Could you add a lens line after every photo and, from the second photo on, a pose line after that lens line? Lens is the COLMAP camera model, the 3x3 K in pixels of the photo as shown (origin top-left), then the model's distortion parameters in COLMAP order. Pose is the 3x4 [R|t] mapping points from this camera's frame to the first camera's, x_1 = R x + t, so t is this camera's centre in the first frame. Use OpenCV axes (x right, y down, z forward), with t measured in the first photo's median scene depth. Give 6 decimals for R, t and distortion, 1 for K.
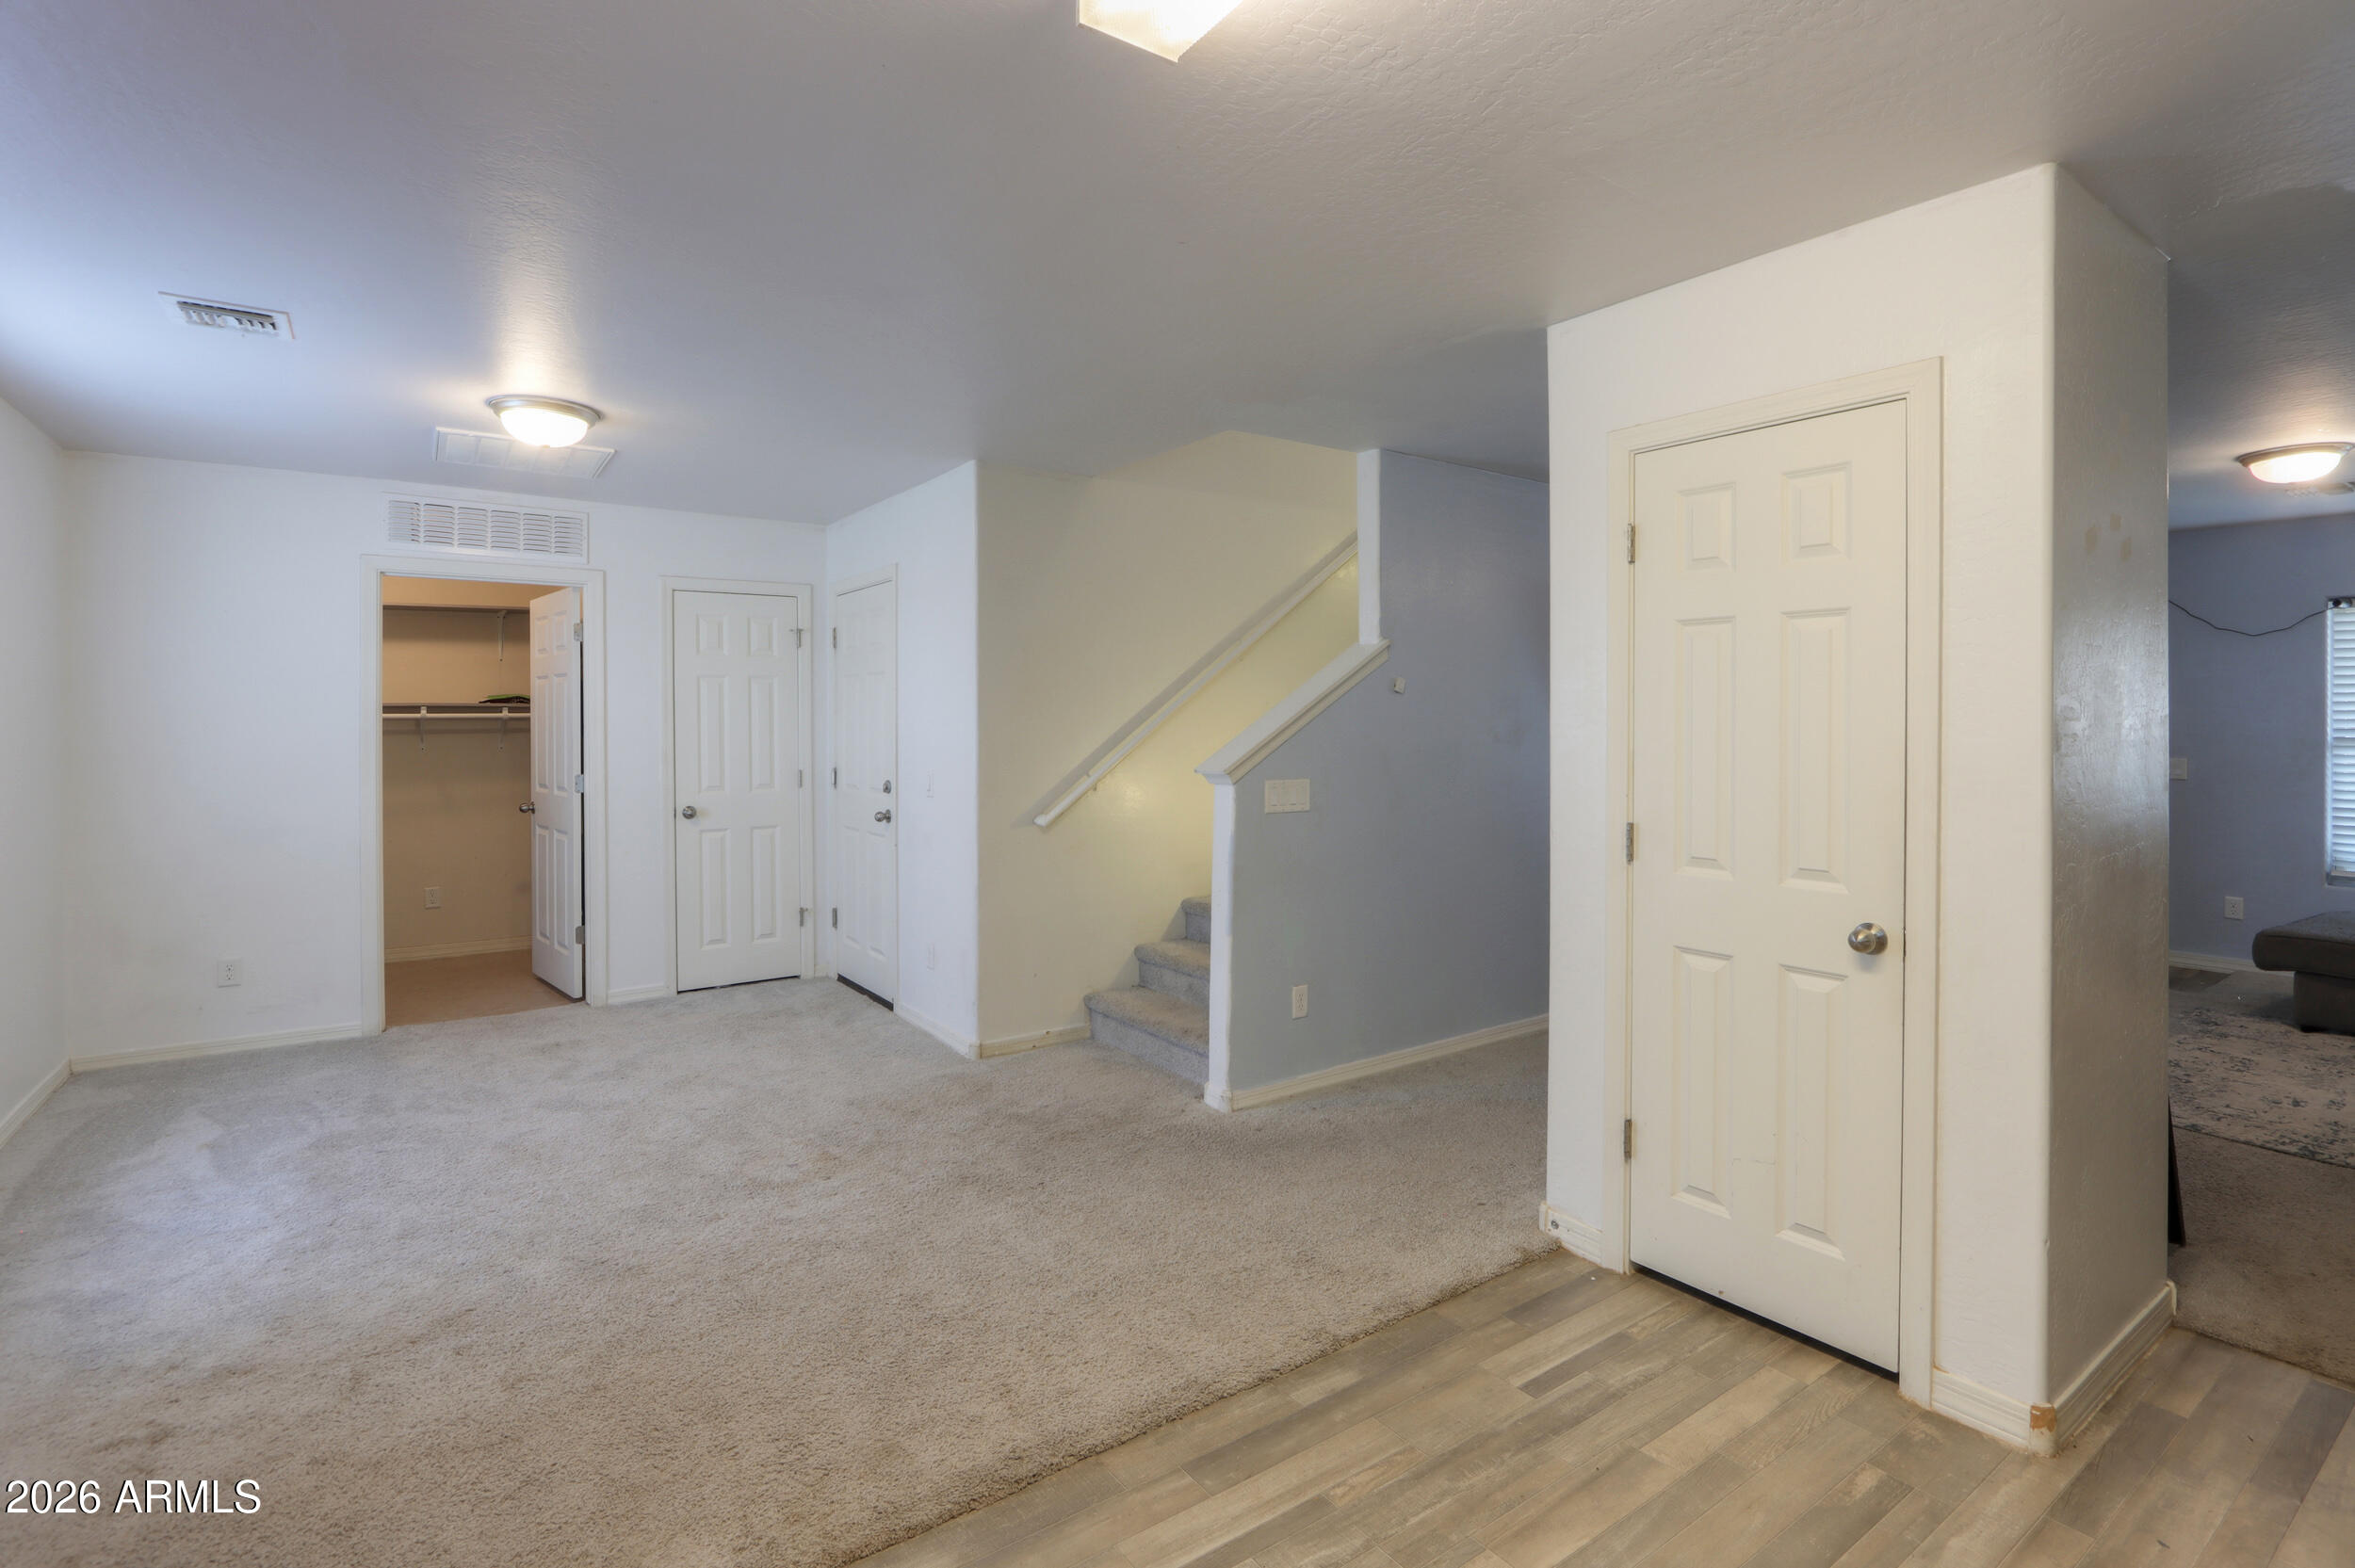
lens RADIAL K [[1114.7, 0, 1187.0], [0, 1114.7, 734.4], [0, 0, 1]] dist [-0.003919, -0.000212]
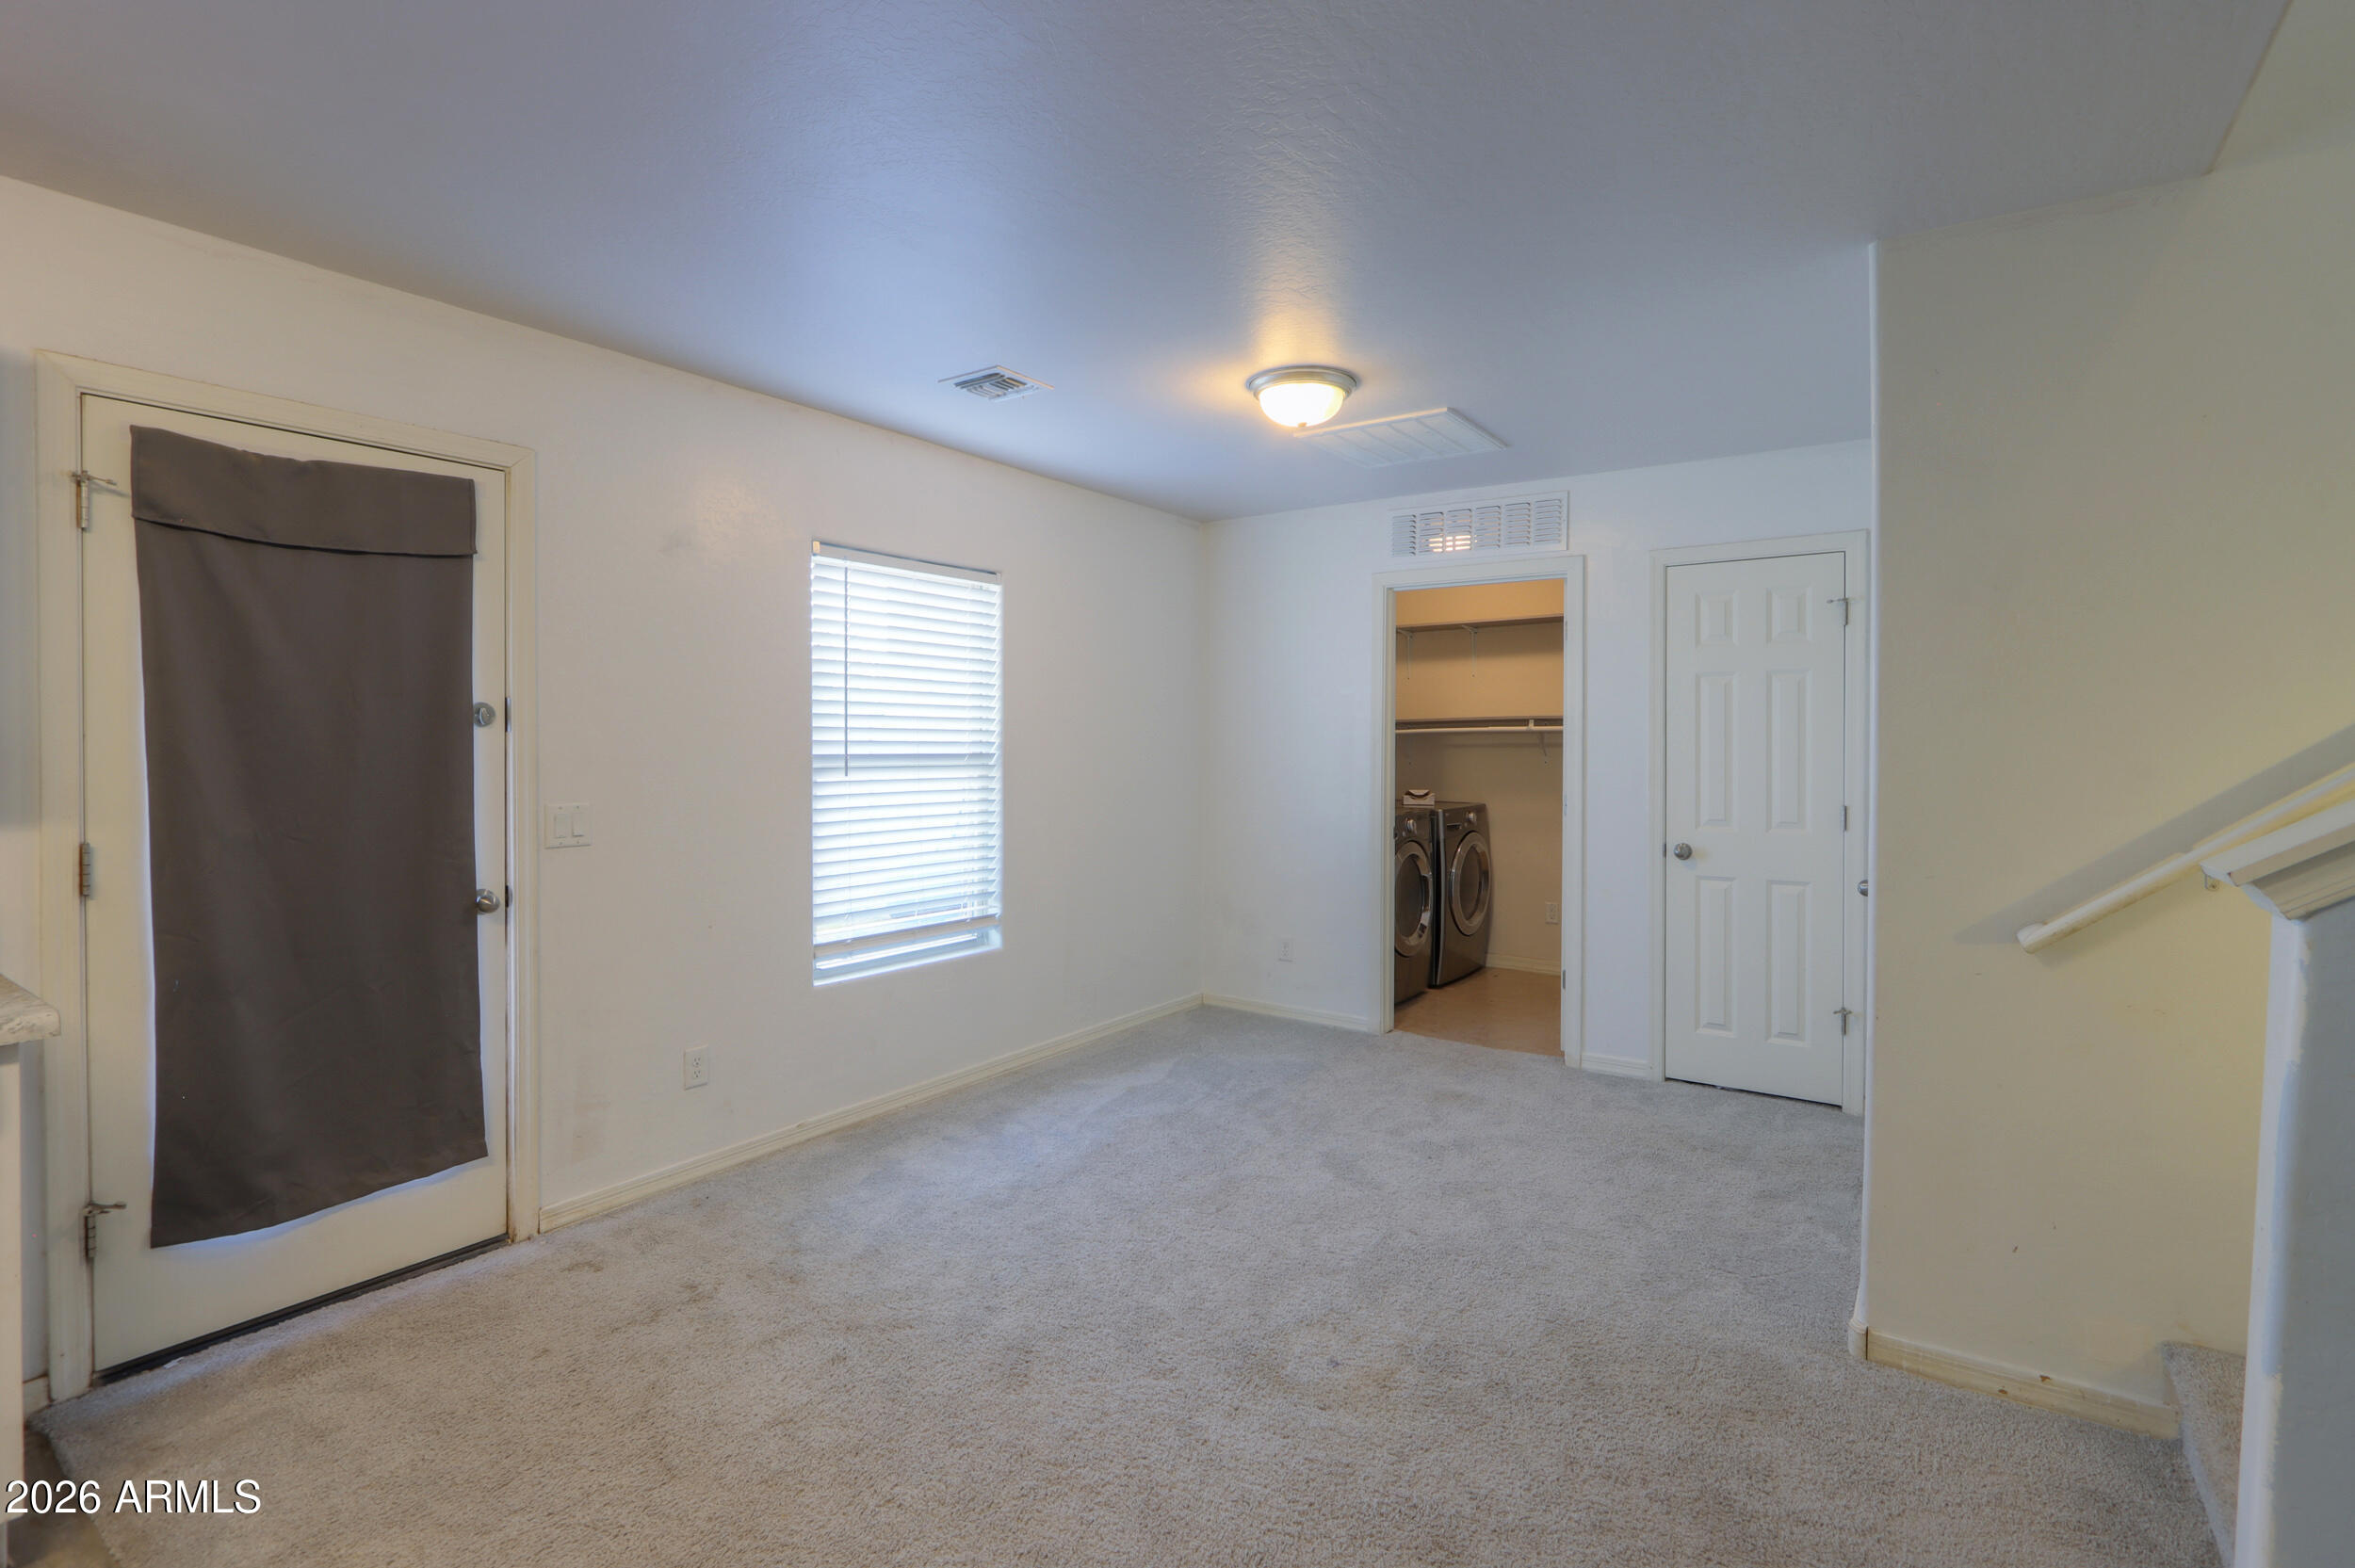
lens RADIAL K [[1116.4, 0, 1188.8], [0, 1116.4, 758.1], [0, 0, 1]] dist [-0.012526, -0.000389]
pose [[0.335548, 0.018882, -0.941834, 0.183548], [-0.014241, 0.999787, 0.014970, -0.001559], [0.941915, 0.008390, 0.335745, 0.463560]]
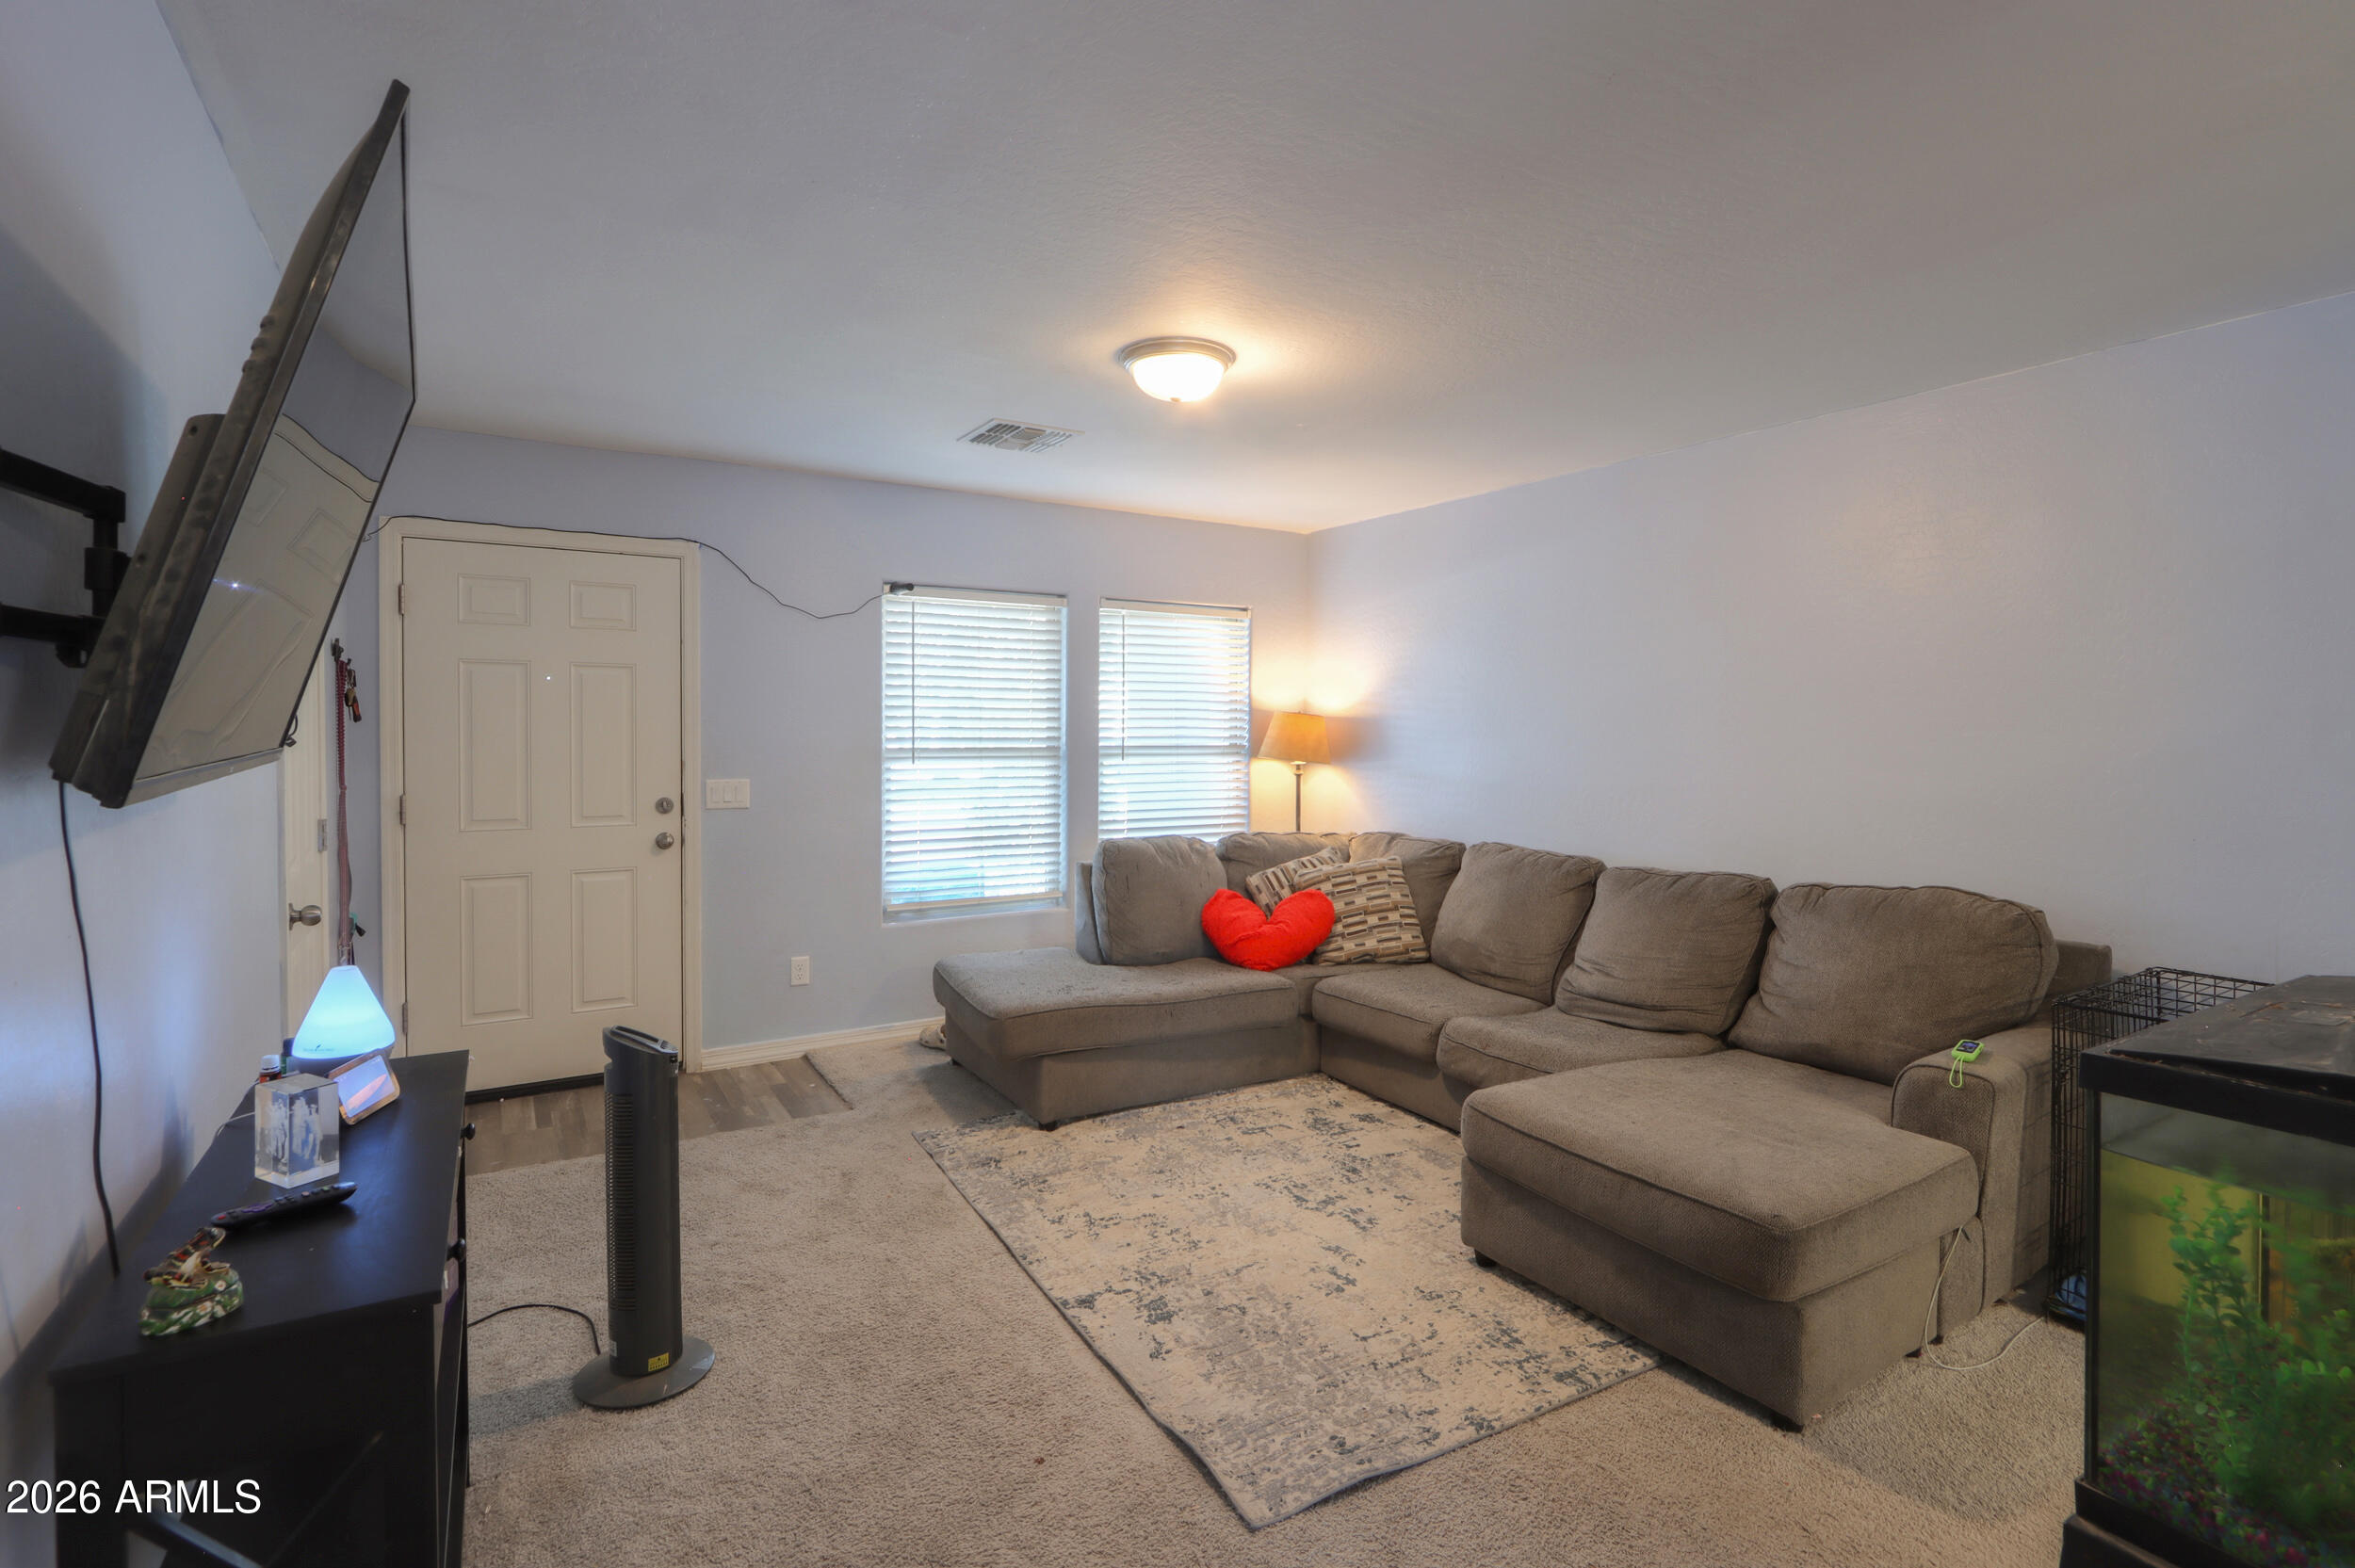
lens RADIAL K [[1114.7, 0, 1187.0], [0, 1114.7, 734.4], [0, 0, 1]] dist [-0.003919, -0.000212]
pose [[0.059828, -0.005135, 0.998195, 0.230718], [0.010880, 0.999931, 0.004492, -0.009404], [-0.998149, 0.010592, 0.059880, 0.831736]]
